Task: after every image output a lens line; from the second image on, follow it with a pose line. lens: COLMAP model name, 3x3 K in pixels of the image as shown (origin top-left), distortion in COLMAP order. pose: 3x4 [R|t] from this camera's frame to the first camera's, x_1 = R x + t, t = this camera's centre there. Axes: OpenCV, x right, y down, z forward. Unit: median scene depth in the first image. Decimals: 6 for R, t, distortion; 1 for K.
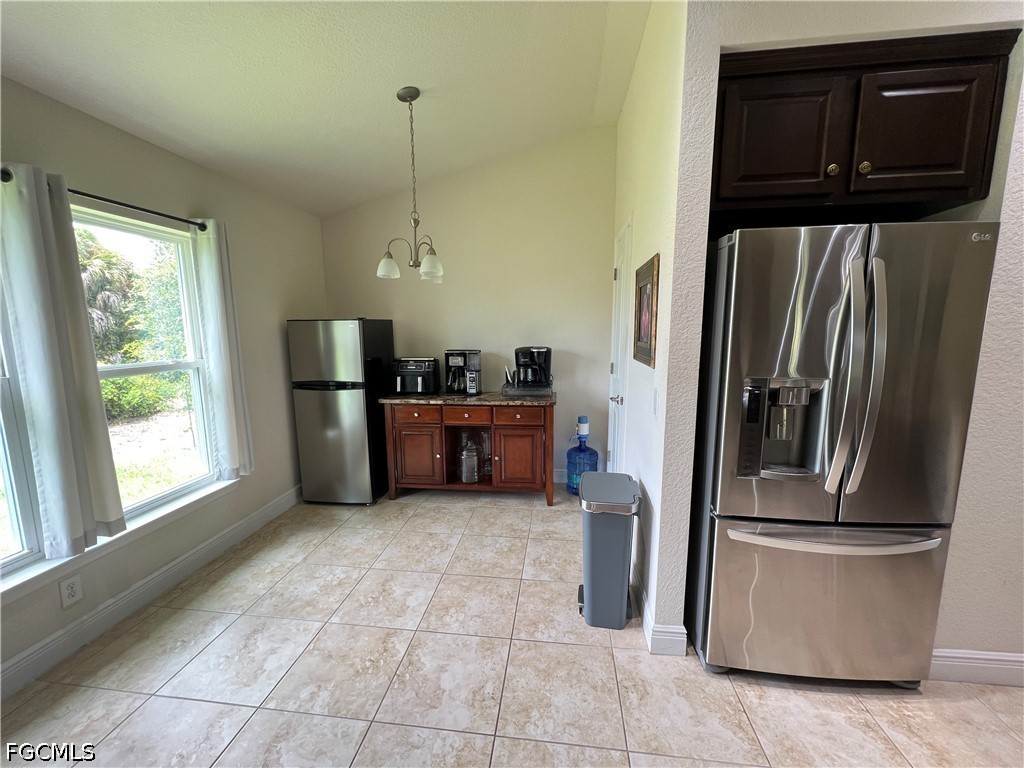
lens RADIAL K [[408.8, 0, 513.6], [0, 408.8, 385.4], [0, 0, 1]] dist [0.001099, 0.000119]
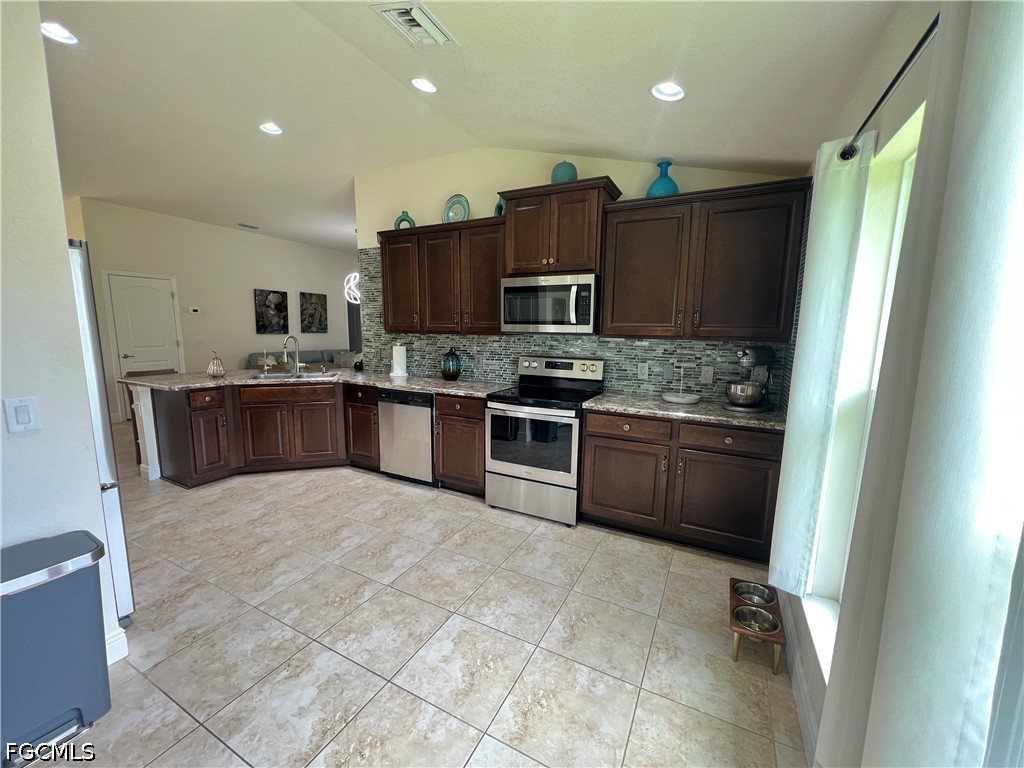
lens RADIAL K [[408.8, 0, 511.1], [0, 408.8, 386.5], [0, 0, 1]] dist [0.001099, 0.000119]
pose [[-0.936162, -0.059731, 0.346457, -0.934919], [0.037888, 0.962581, 0.268332, -0.216652], [-0.349521, 0.264329, -0.898869, 1.575001]]
